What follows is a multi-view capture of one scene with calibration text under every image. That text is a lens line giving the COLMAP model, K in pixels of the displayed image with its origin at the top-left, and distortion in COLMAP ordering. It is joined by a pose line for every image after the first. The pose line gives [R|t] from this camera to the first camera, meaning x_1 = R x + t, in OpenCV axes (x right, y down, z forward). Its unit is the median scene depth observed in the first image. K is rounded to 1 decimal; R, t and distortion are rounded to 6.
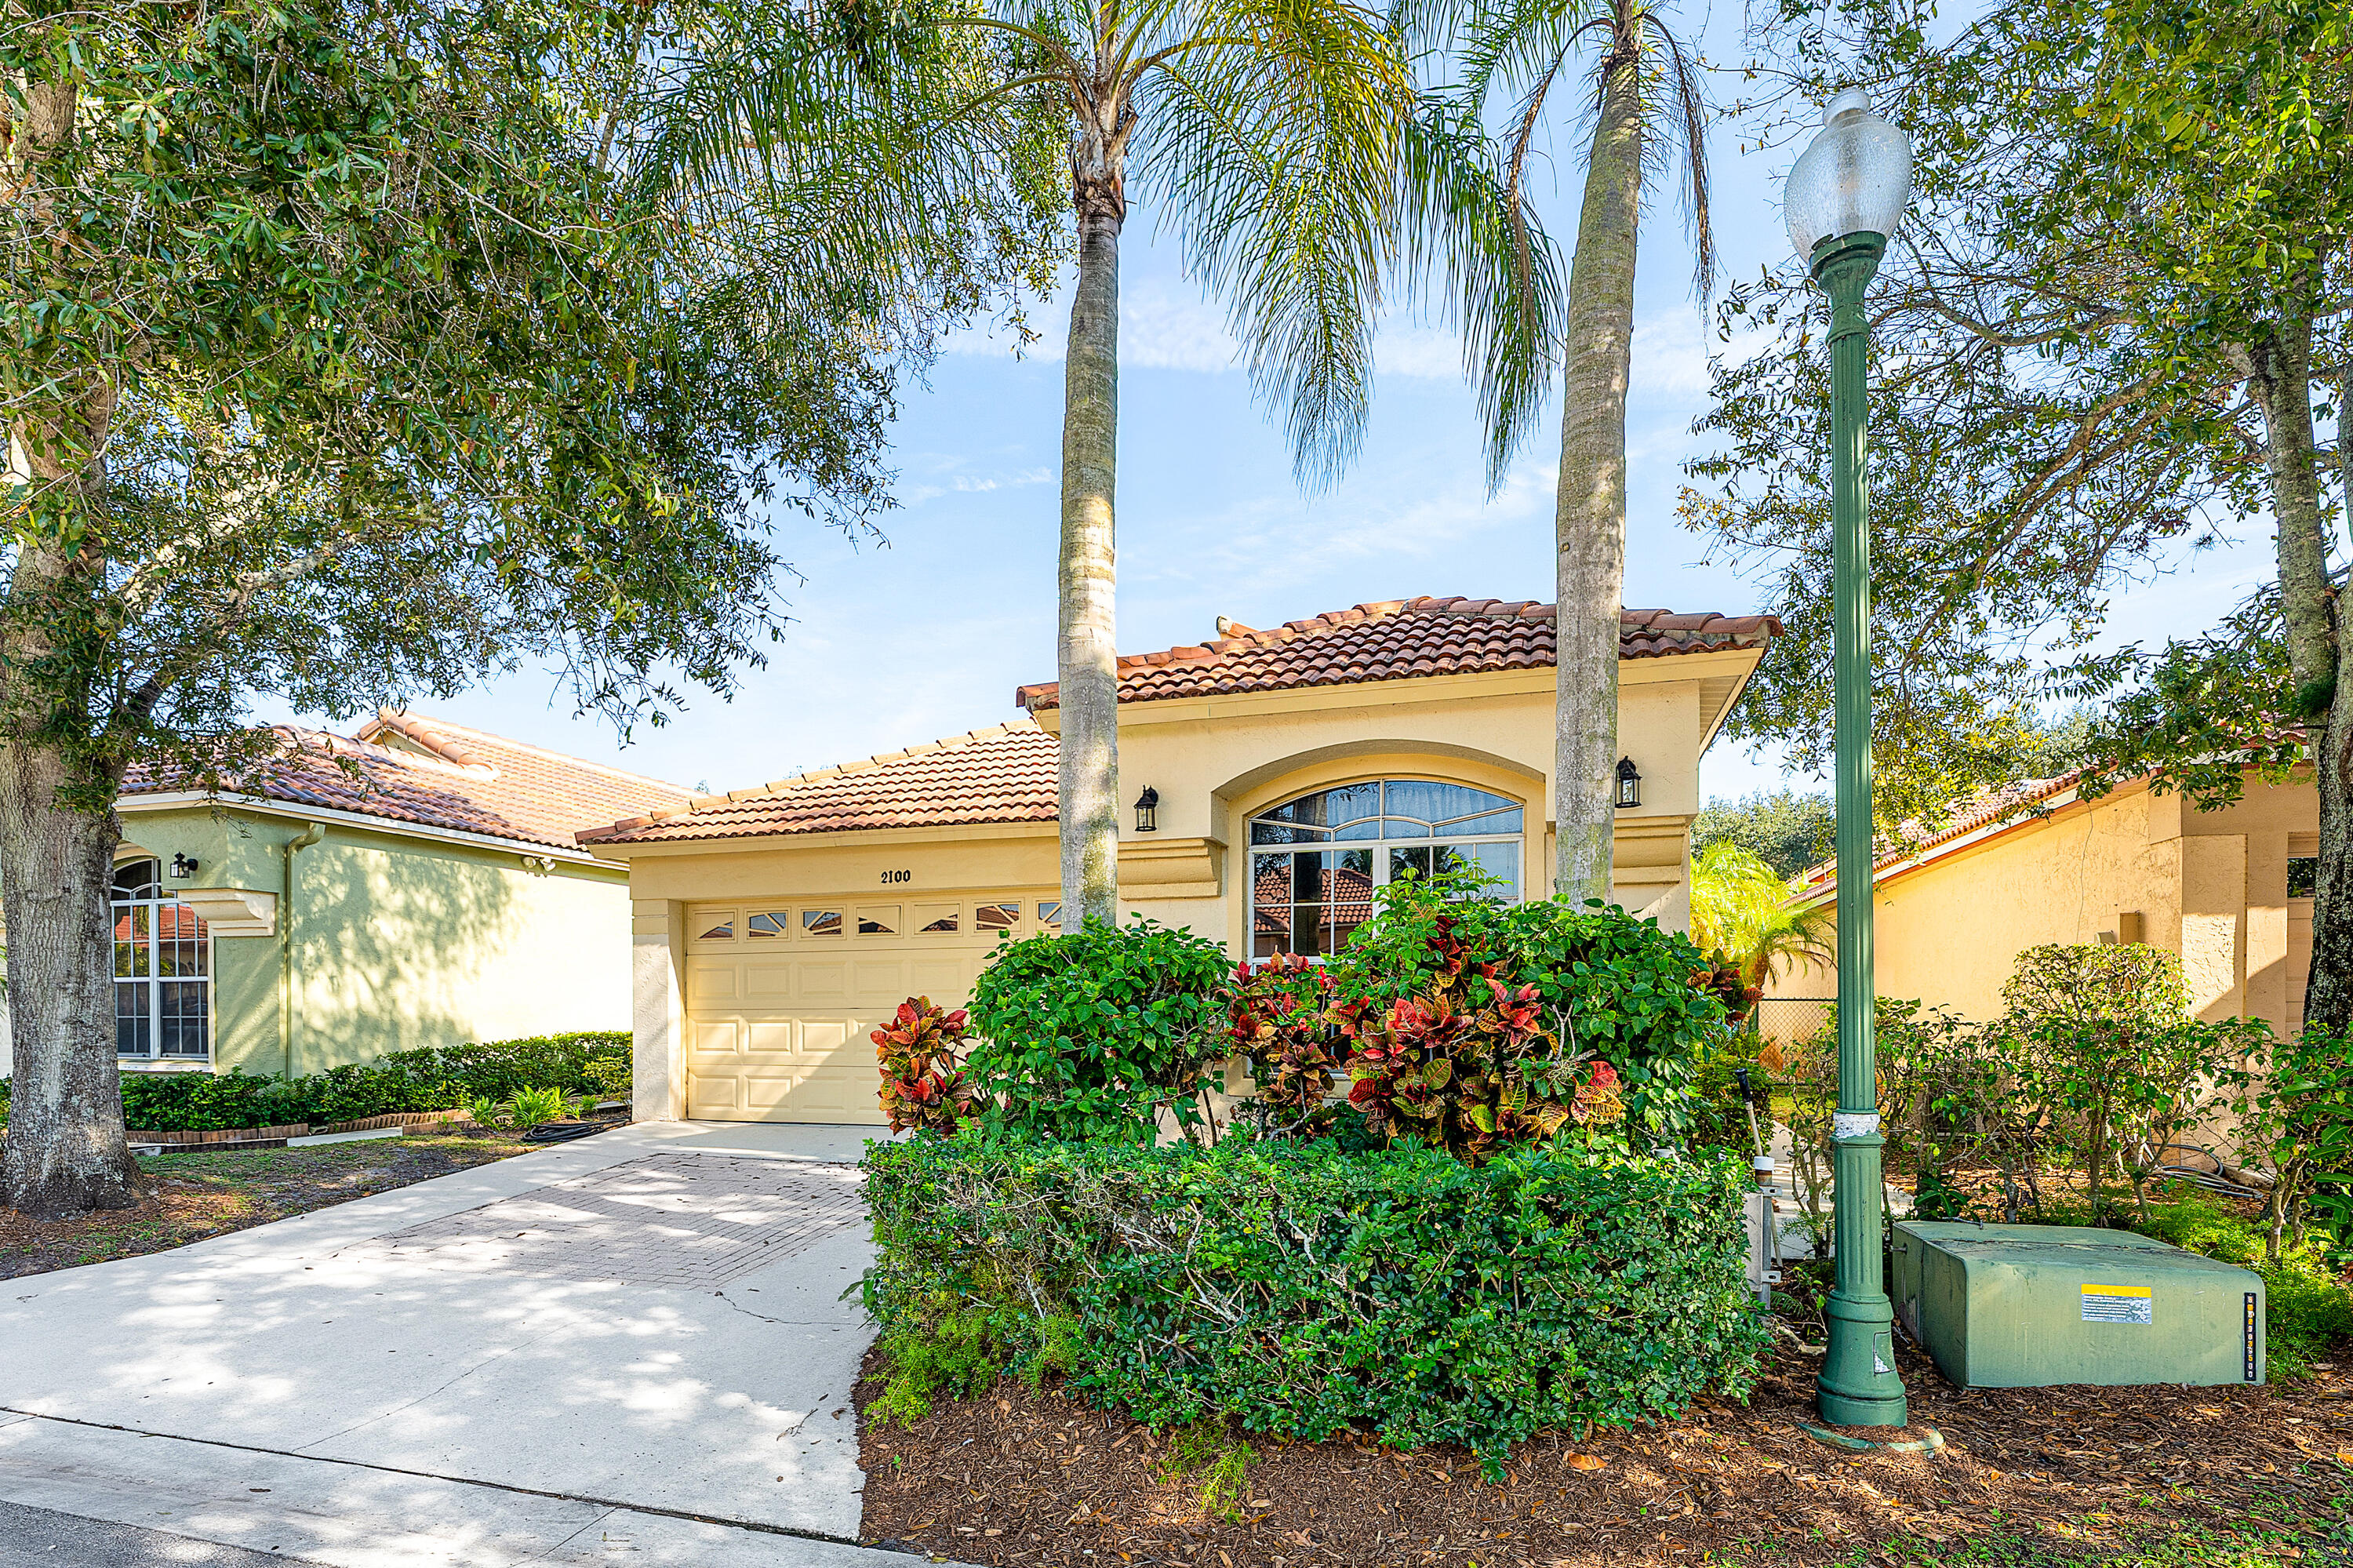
lens RADIAL K [[974.9, 0, 1173.2], [0, 974.9, 763.3], [0, 0, 1]] dist [-0.000466, 0.000119]
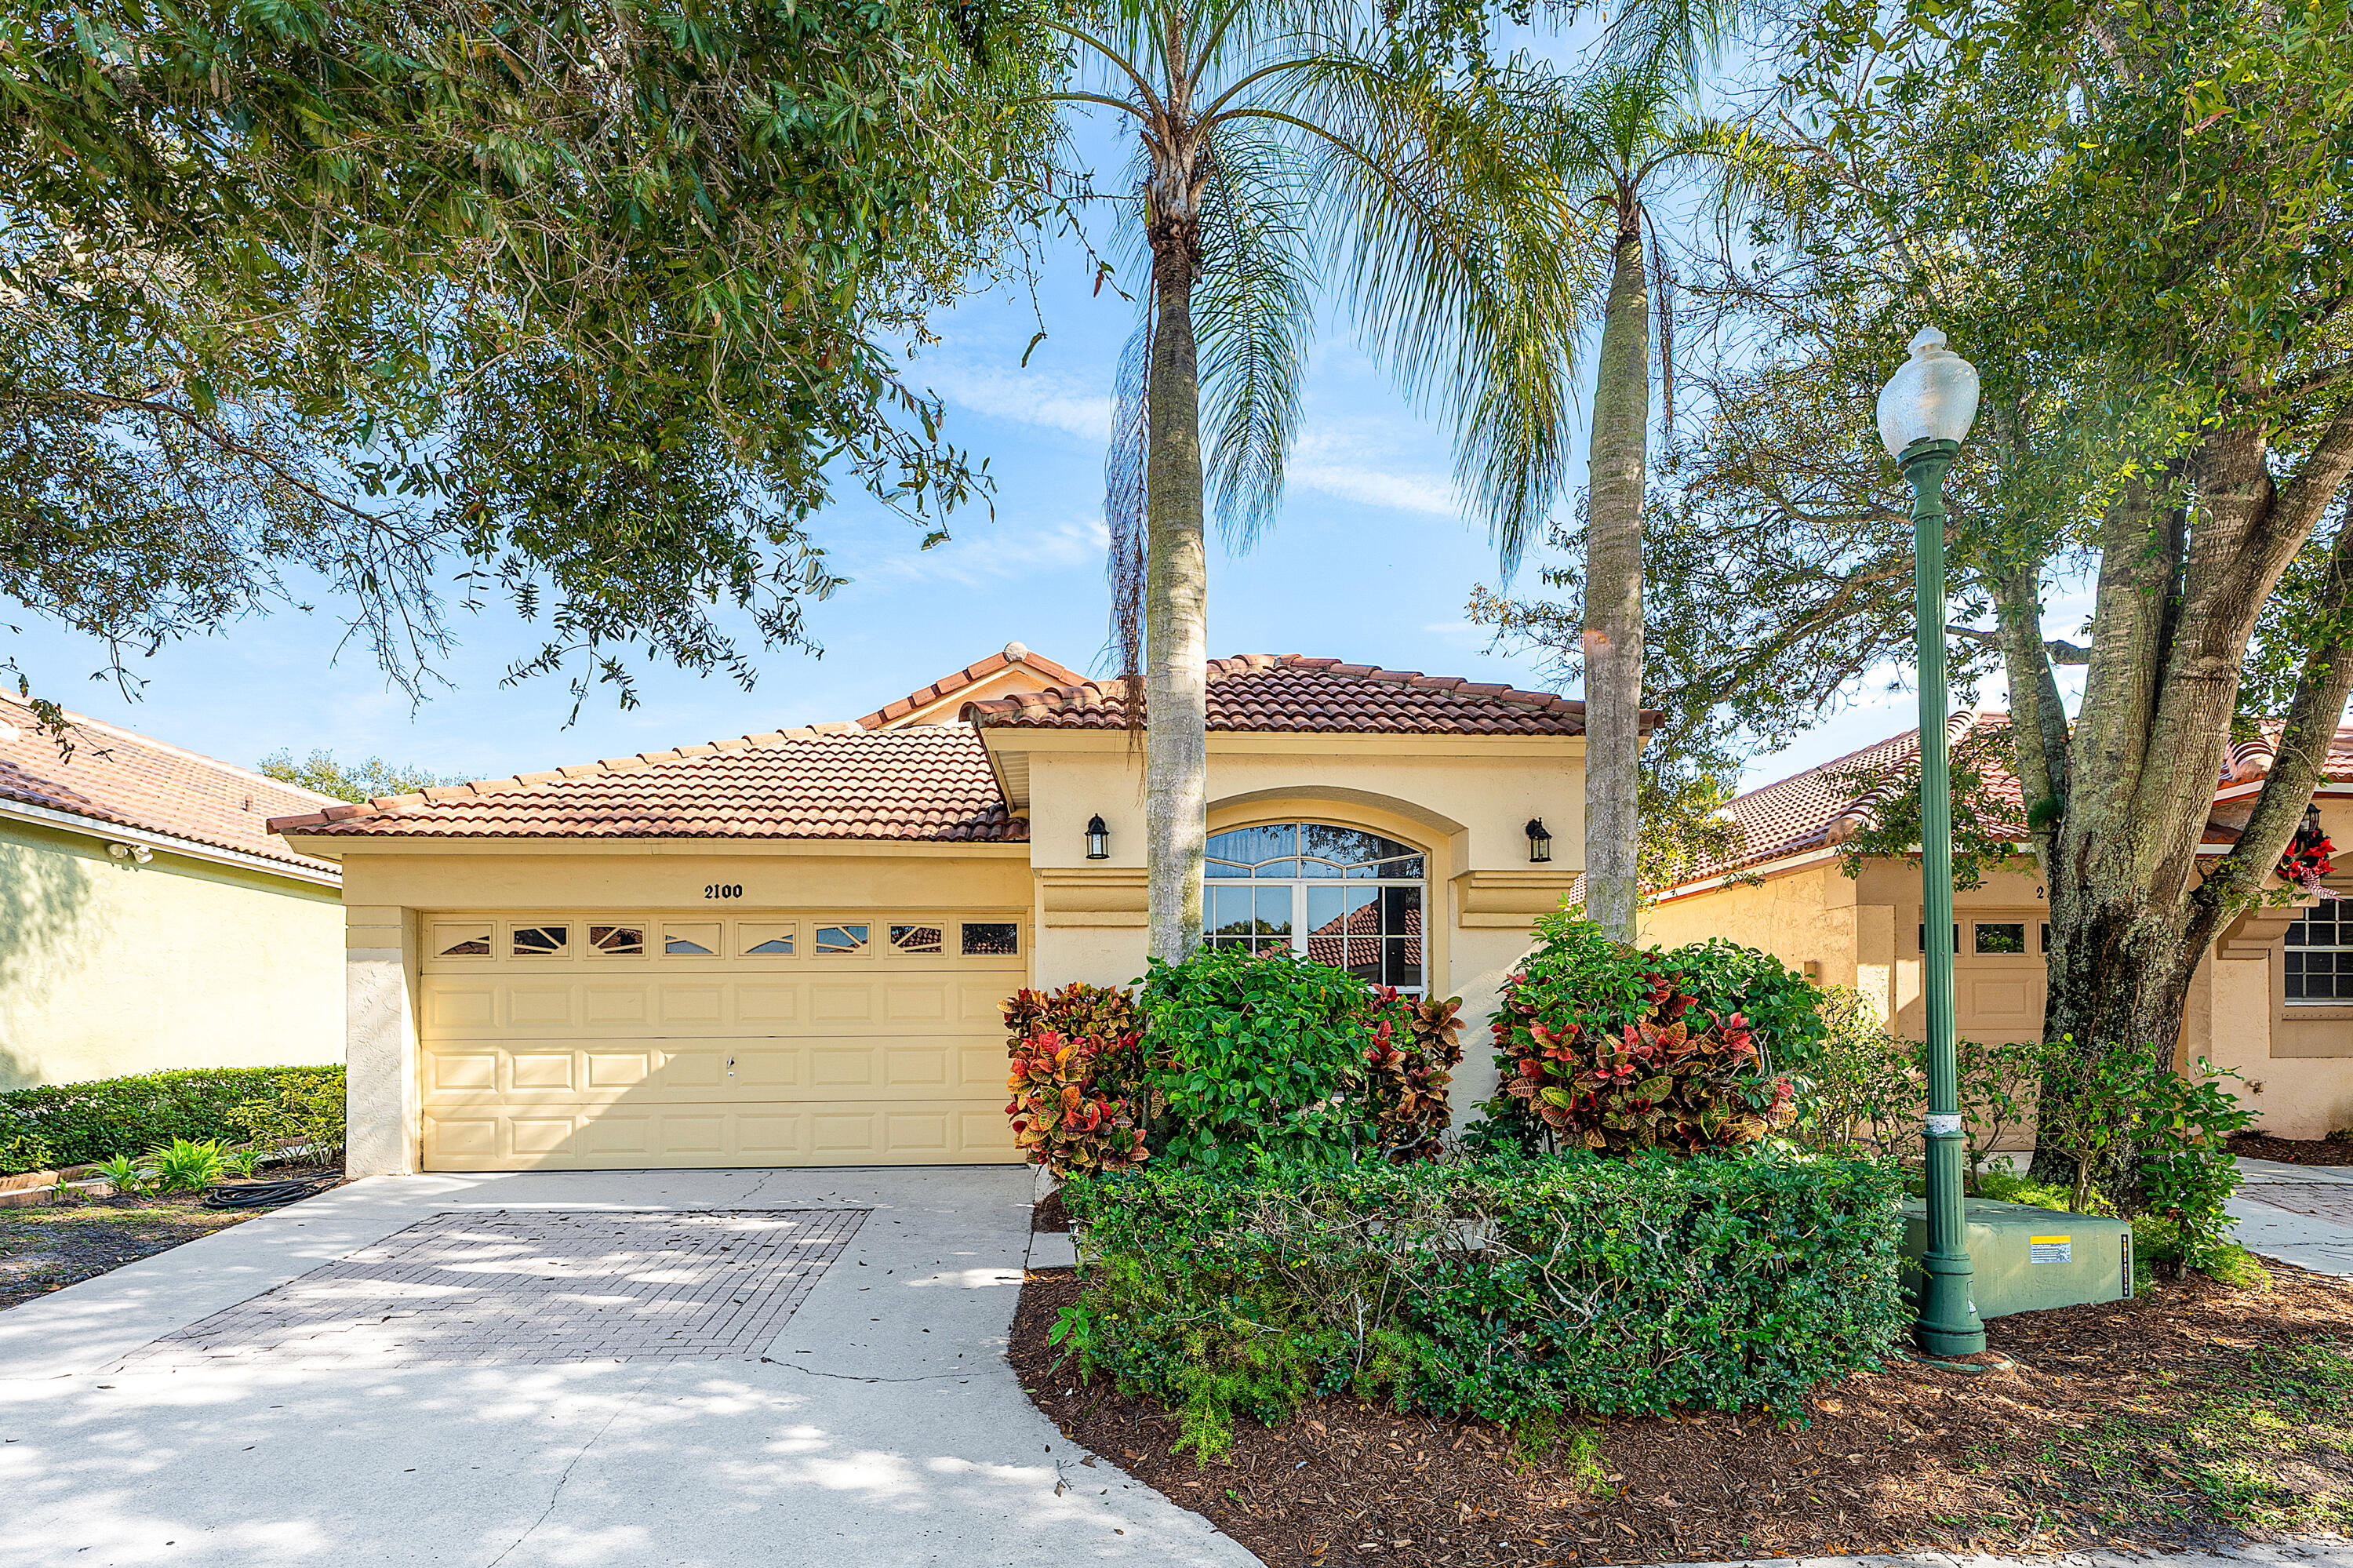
lens RADIAL K [[960.8, 0, 1176.5], [0, 960.8, 784.0], [0, 0, 1]] dist [0.000577, -0.000179]
pose [[0.949732, 0.077479, 0.303324, -0.179033], [-0.073925, 0.996994, -0.023199, 0.006777], [-0.304209, -0.000390, 0.952605, 0.023845]]
